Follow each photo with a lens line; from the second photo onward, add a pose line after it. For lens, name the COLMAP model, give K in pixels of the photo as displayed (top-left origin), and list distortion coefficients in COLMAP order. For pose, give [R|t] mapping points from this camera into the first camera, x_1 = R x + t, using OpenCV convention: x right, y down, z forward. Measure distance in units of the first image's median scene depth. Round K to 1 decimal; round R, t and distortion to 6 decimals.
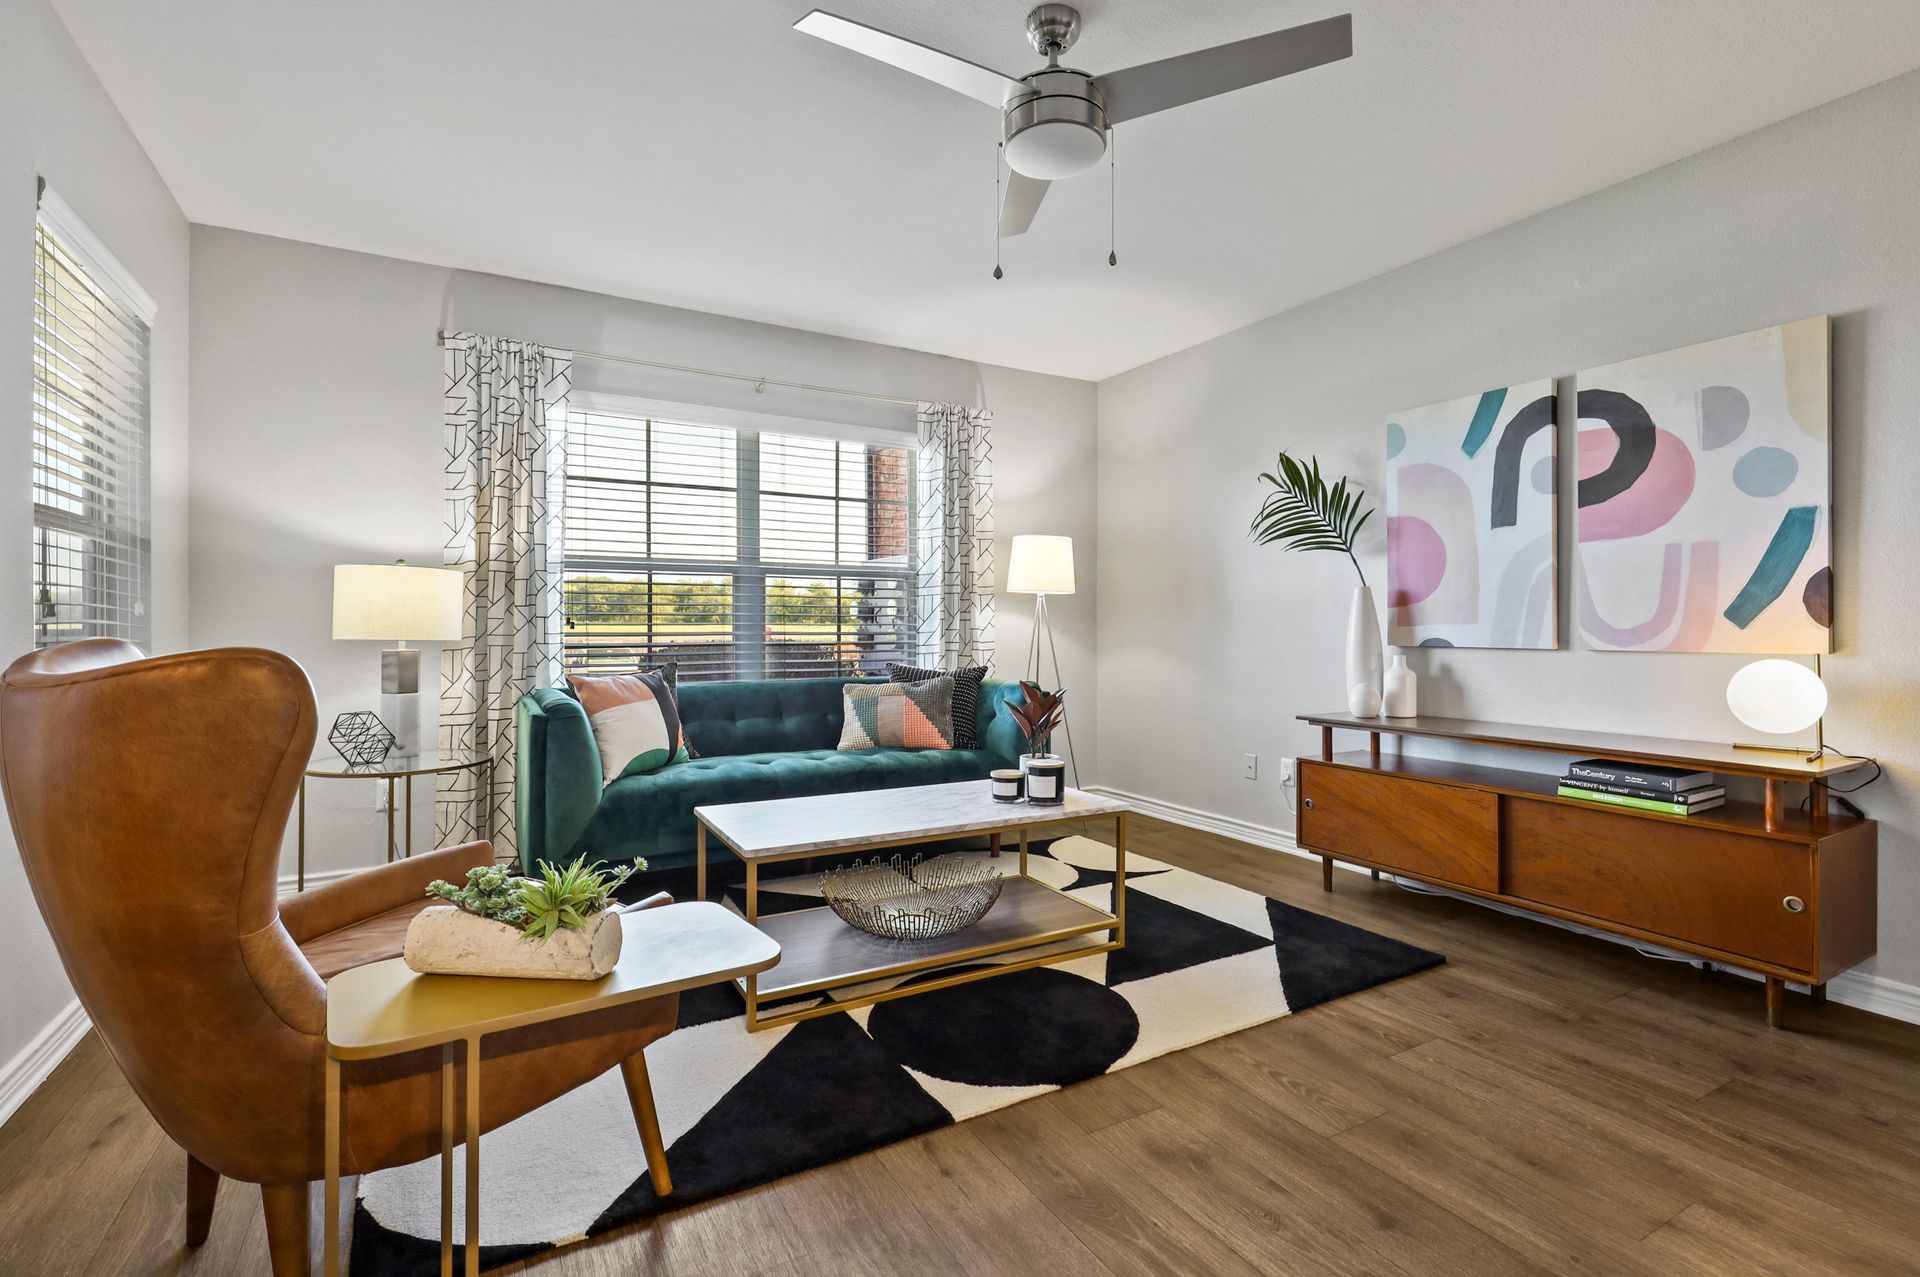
lens RADIAL K [[868.9, 0, 965.1], [0, 868.9, 625.0], [0, 0, 1]] dist [-0.000118, -0.000573]
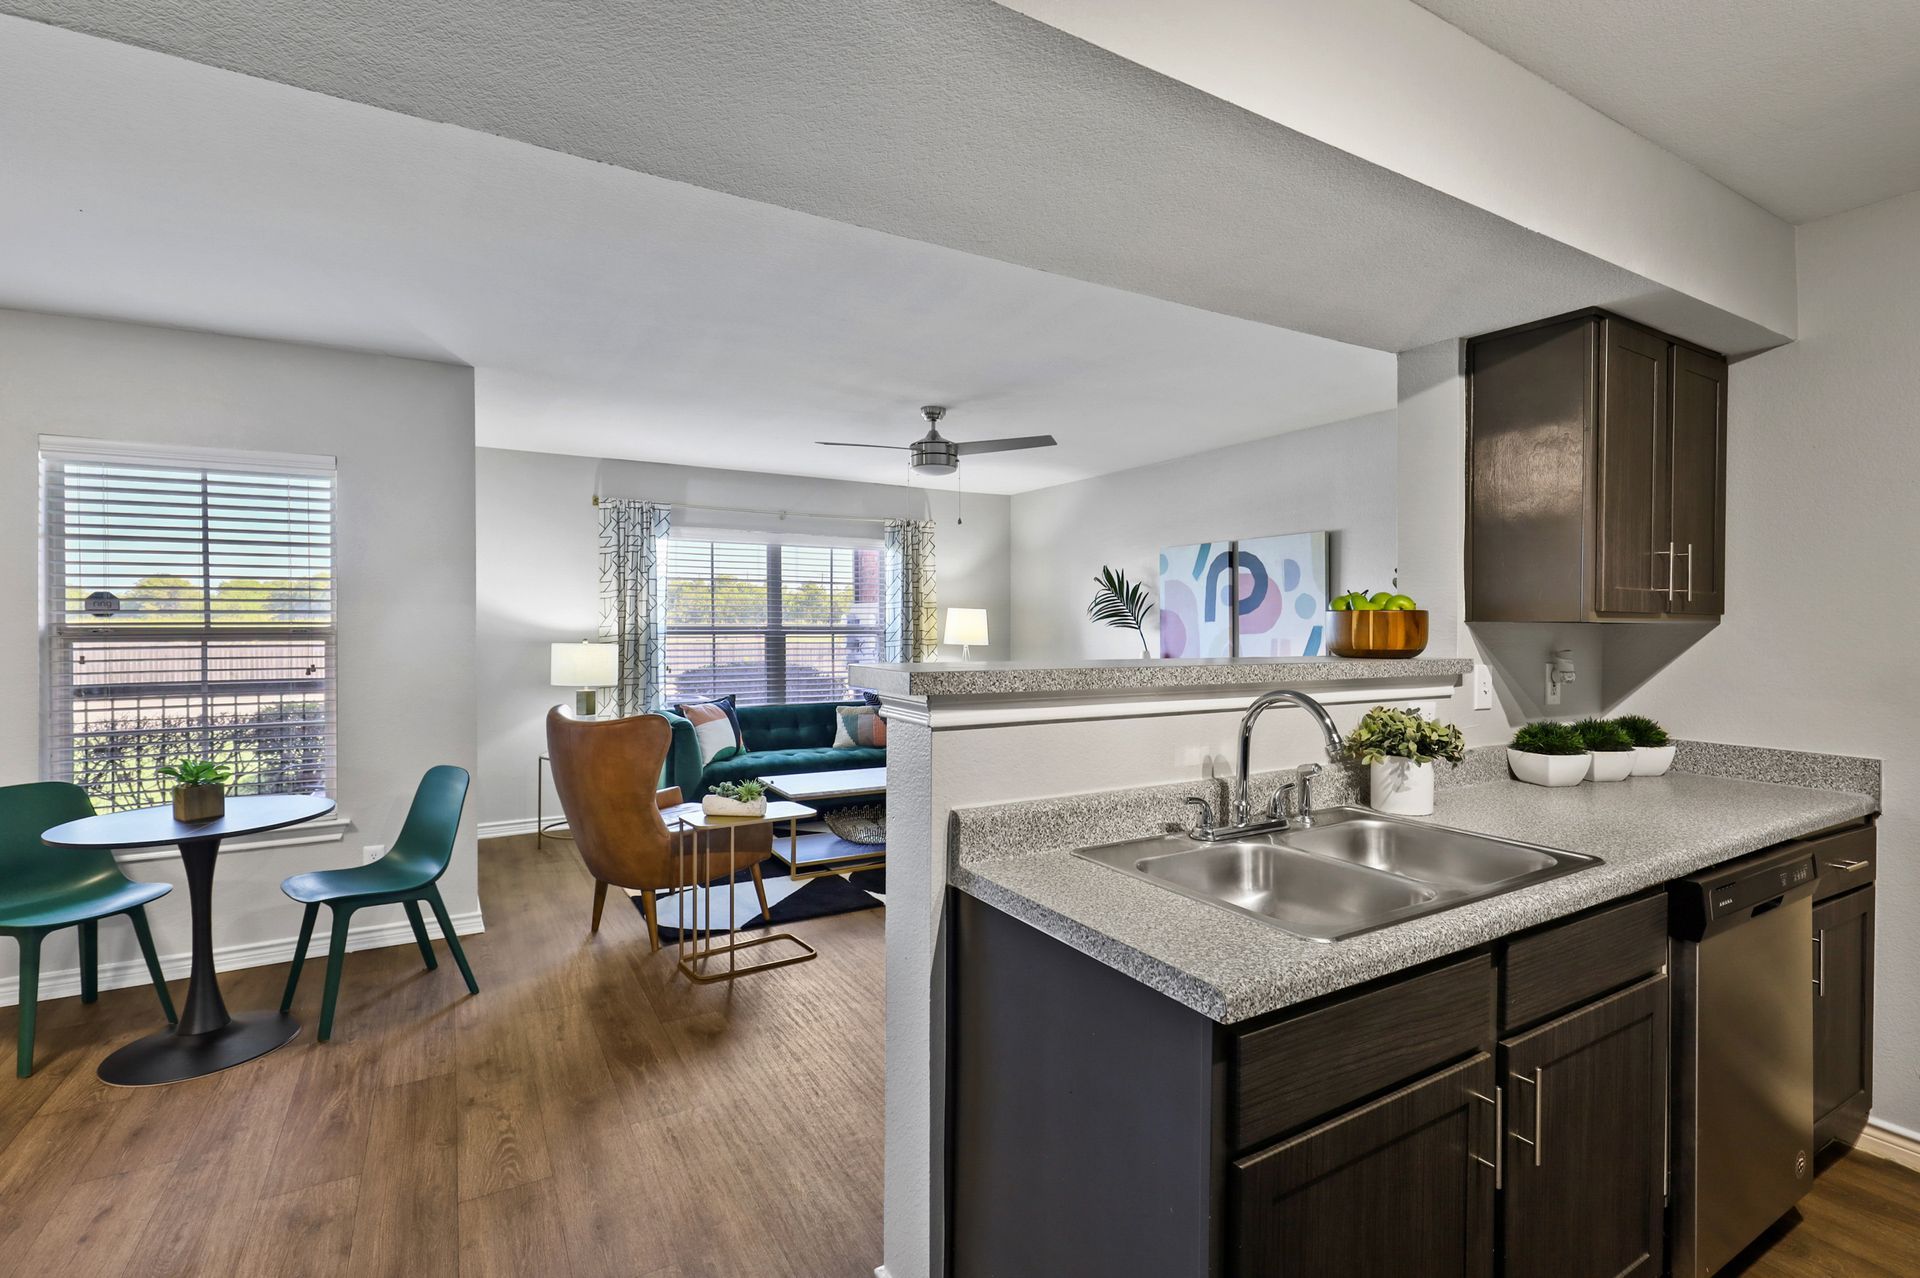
lens RADIAL K [[868.9, 0, 953.2], [0, 868.9, 636.1], [0, 0, 1]] dist [-0.000118, -0.000573]
pose [[0.999990, -0.000064, -0.004385, 0.090442], [0.000122, 0.999910, 0.013383, -0.091141], [0.004384, -0.013383, 0.999901, -0.659333]]
